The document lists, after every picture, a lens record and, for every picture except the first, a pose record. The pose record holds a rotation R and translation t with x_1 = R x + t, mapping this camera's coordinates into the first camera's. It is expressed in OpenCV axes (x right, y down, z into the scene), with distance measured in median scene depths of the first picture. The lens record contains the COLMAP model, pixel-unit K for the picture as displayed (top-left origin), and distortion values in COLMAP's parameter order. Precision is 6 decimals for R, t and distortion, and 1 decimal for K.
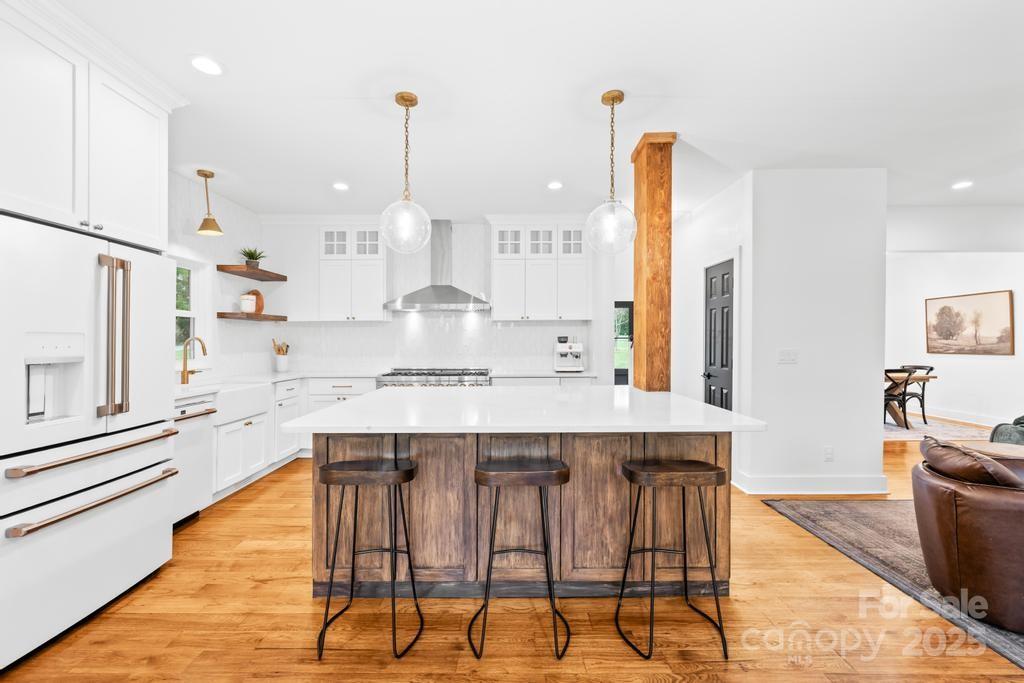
lens RADIAL K [[433.9, 0, 505.7], [0, 433.9, 339.9], [0, 0, 1]] dist [-0.001743, -0.000168]
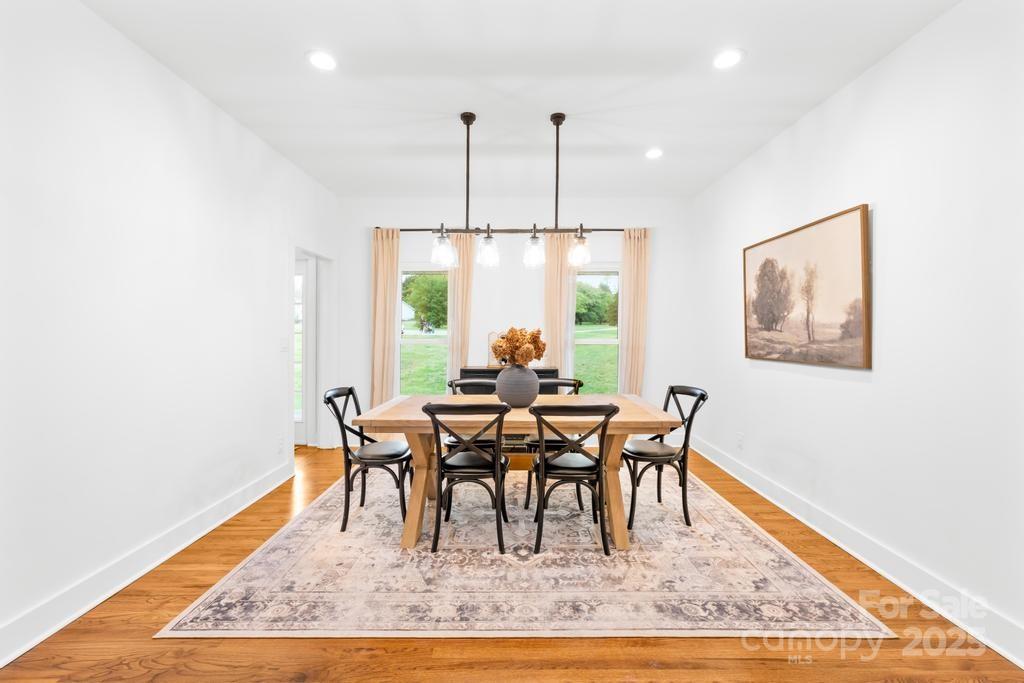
lens RADIAL K [[436.0, 0, 516.9], [0, 436.0, 337.2], [0, 0, 1]] dist [-0.000094, -0.000136]
pose [[0.999969, 0.007000, 0.003548, 1.042920], [-0.007050, 0.999873, 0.014293, 0.002391], [-0.003447, -0.014318, 0.999892, 0.738472]]
